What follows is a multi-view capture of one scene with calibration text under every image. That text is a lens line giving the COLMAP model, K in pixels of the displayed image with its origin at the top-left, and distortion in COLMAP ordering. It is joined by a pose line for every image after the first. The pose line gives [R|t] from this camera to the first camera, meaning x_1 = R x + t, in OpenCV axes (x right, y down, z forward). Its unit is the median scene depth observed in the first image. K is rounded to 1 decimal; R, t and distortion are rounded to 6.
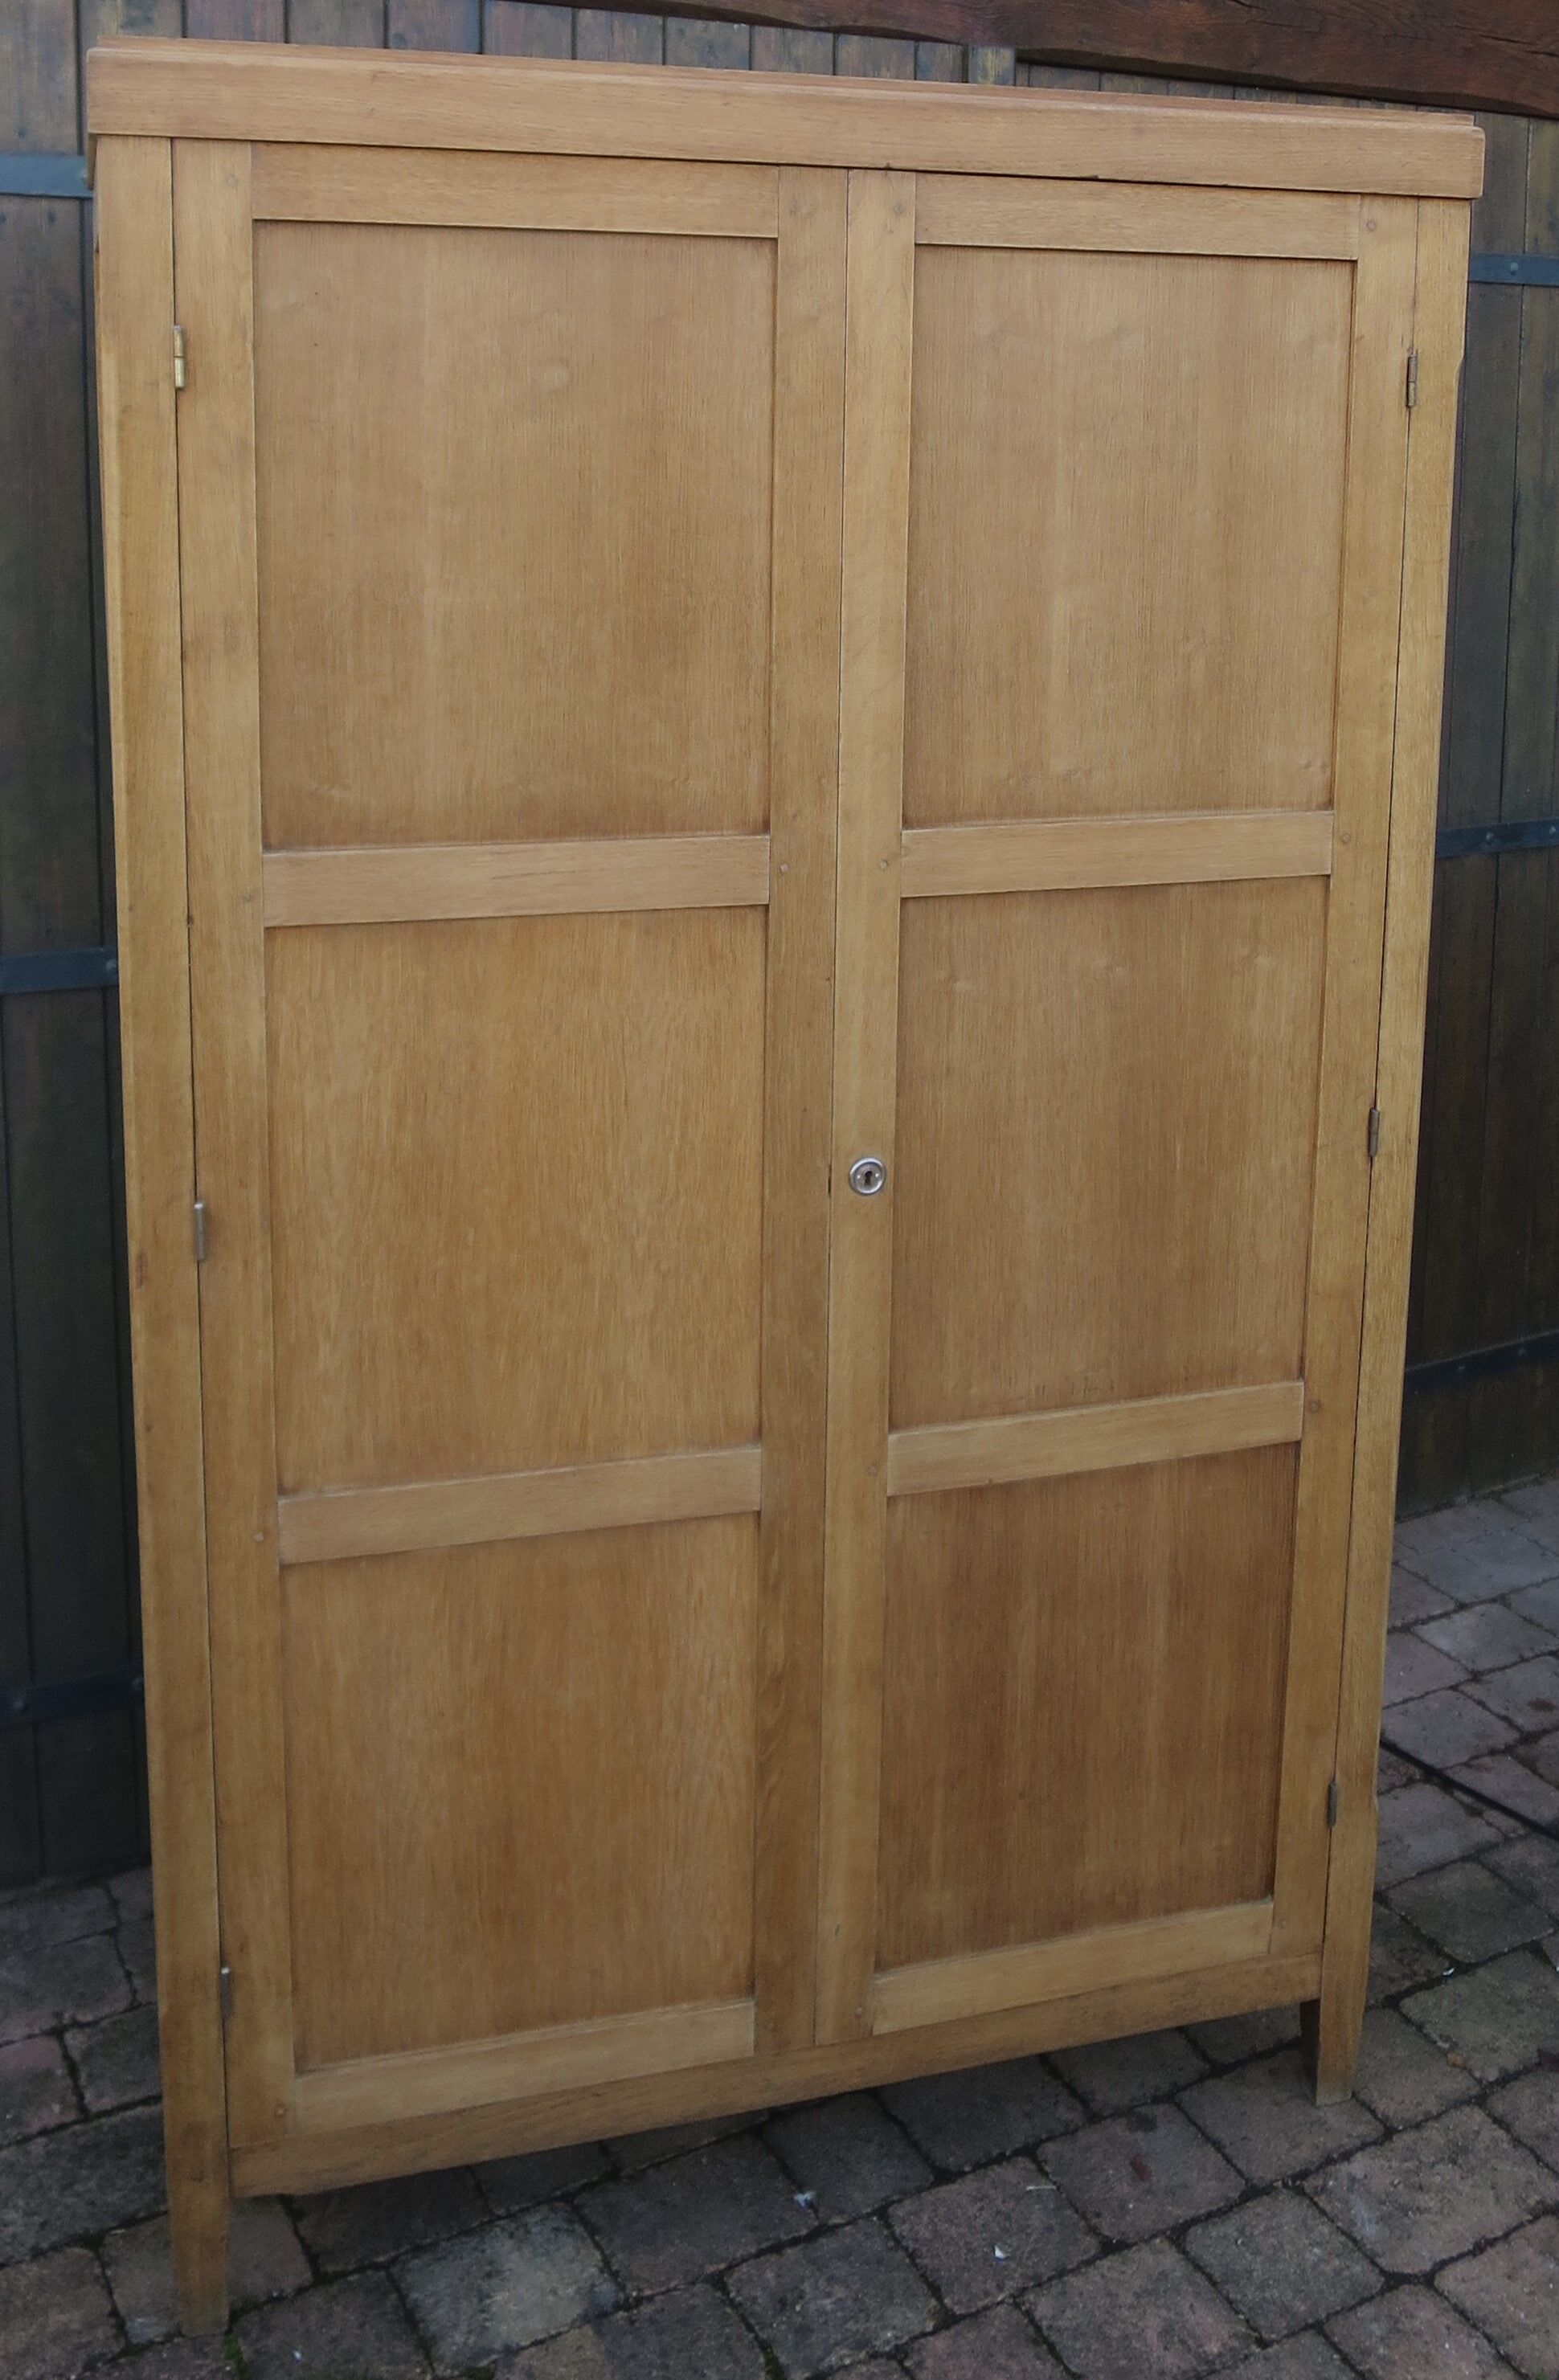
lens RADIAL K [[2503.0, 0, 735.1], [0, 2503.0, 916.5], [0, 0, 1]] dist [-0.052947, 0.000000]
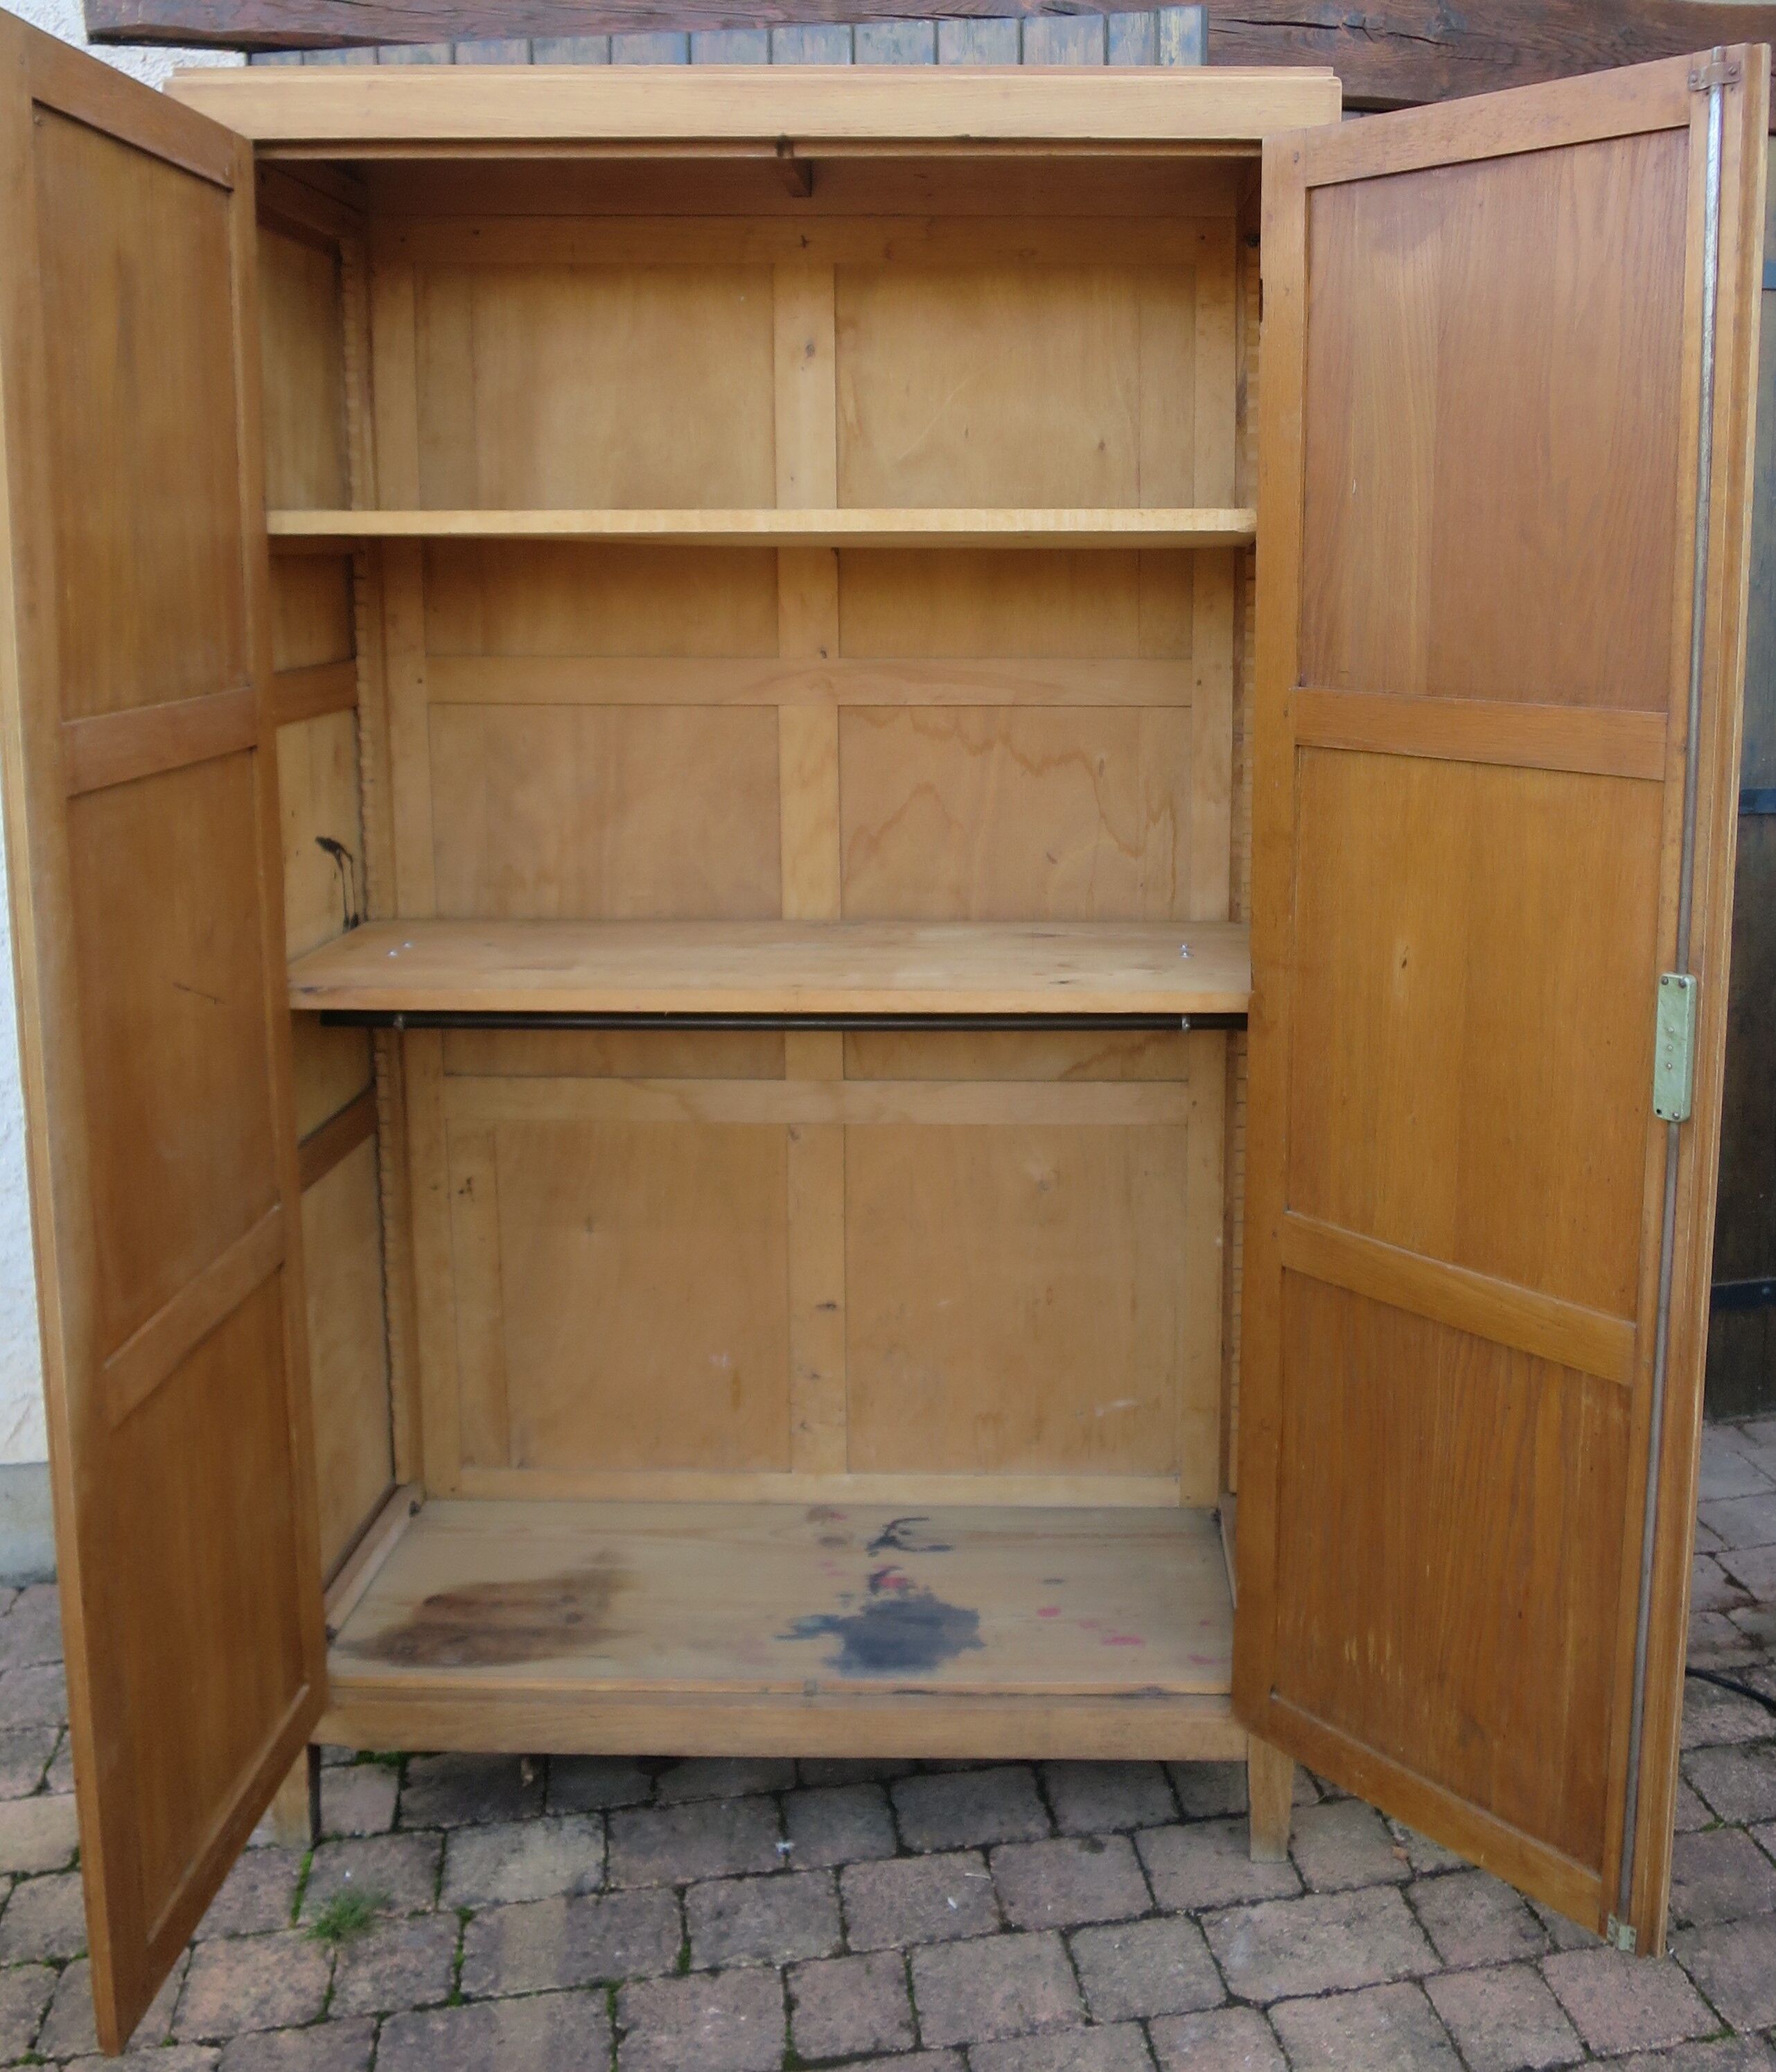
lens RADIAL K [[2157.7, 0, 962.7], [0, 2157.7, 934.8], [0, 0, 1]] dist [-0.061222, 0.000000]
pose [[0.952889, 0.049524, -0.299250, 0.423845], [-0.056948, 0.998247, -0.016134, 0.094244], [0.297926, 0.032416, 0.954038, 0.023381]]
